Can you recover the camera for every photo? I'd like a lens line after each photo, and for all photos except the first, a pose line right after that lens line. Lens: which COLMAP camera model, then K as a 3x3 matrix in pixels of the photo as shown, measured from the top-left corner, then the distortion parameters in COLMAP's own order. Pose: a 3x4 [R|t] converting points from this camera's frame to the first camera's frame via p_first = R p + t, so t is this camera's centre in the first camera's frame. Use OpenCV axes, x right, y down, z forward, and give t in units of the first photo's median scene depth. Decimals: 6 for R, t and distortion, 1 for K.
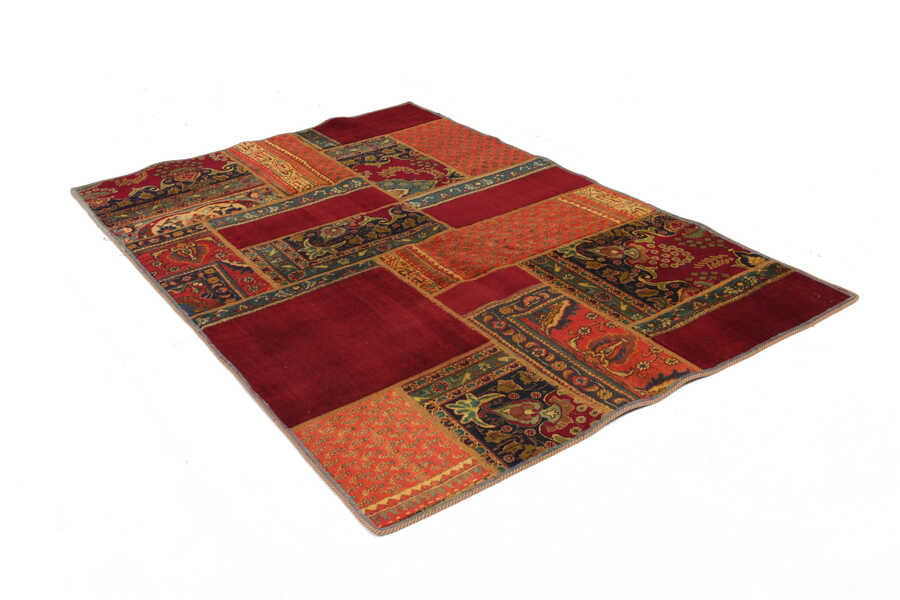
lens RADIAL K [[921.3, 0, 446.9], [0, 921.3, 303.4], [0, 0, 1]] dist [-0.059916, 0.000000]
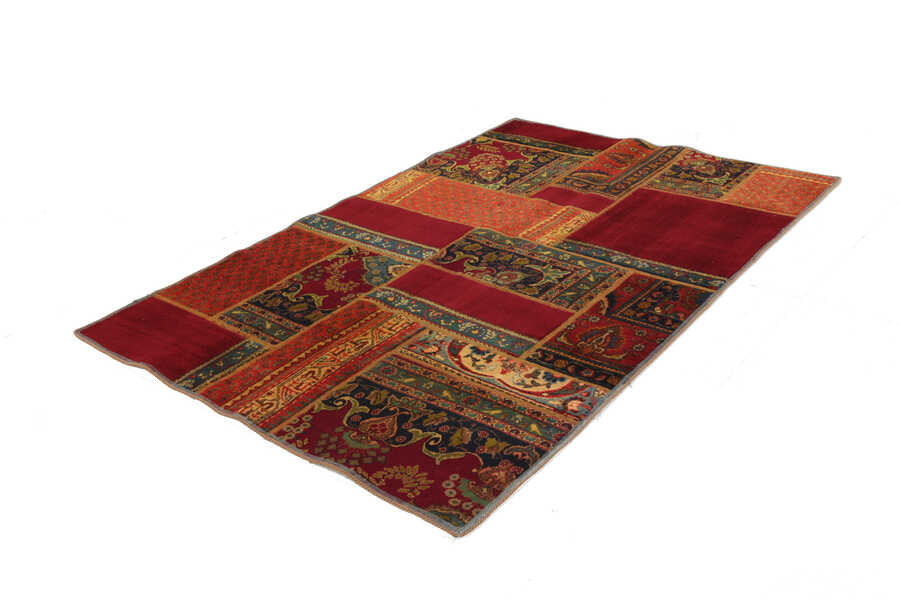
lens RADIAL K [[896.2, 0, 450.6], [0, 896.2, 307.5], [0, 0, 1]] dist [-0.064389, 0.000000]
pose [[-0.274590, -0.410600, 0.869487, -0.937939], [0.554692, 0.670983, 0.492035, -0.552505], [-0.785440, 0.617406, 0.043512, 1.031767]]
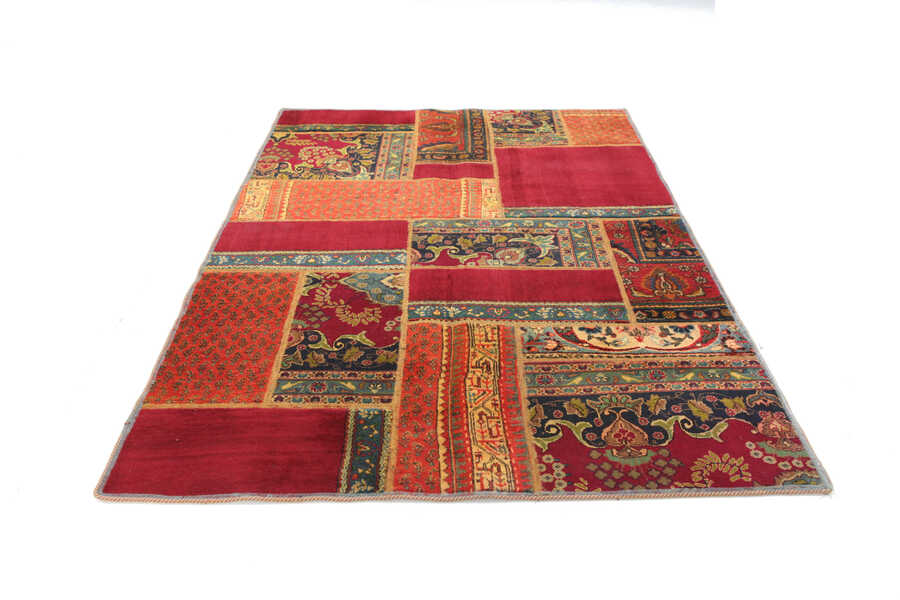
lens RADIAL K [[815.2, 0, 448.3], [0, 815.2, 293.6], [0, 0, 1]] dist [-0.072402, 0.072530]
pose [[-0.826163, -0.257620, 0.501086, -0.497007], [0.319413, 0.518479, 0.793193, -0.734525], [-0.464145, 0.815359, -0.346061, 1.352113]]
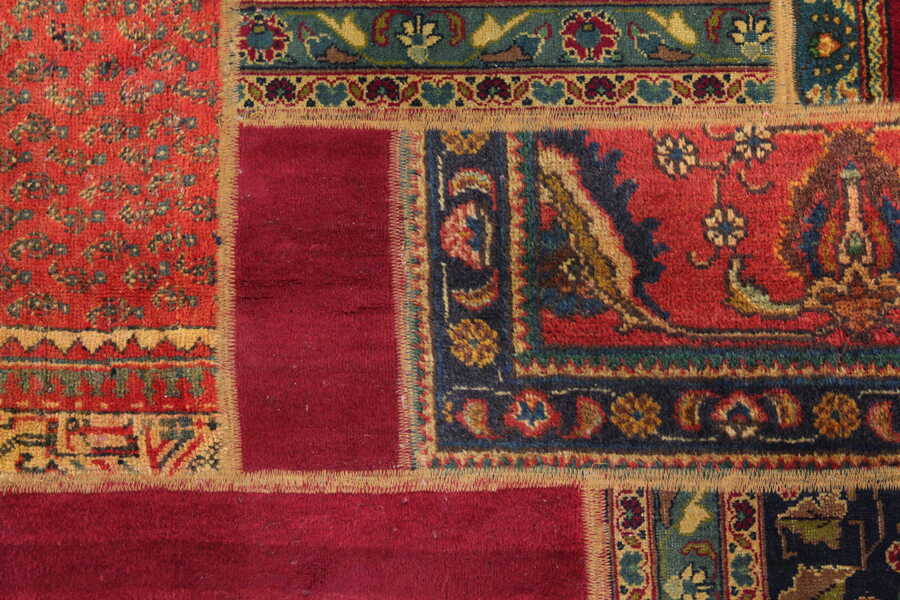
lens RADIAL K [[1256.0, 0, 449.3], [0, 1256.0, 301.3], [0, 0, 1]] dist [-0.000444, 0.000000]
pose [[0.562421, -0.820167, 0.104922, 0.022718], [0.443015, 0.406045, 0.799290, -0.281909], [-0.698155, -0.403056, 0.591715, 0.640002]]
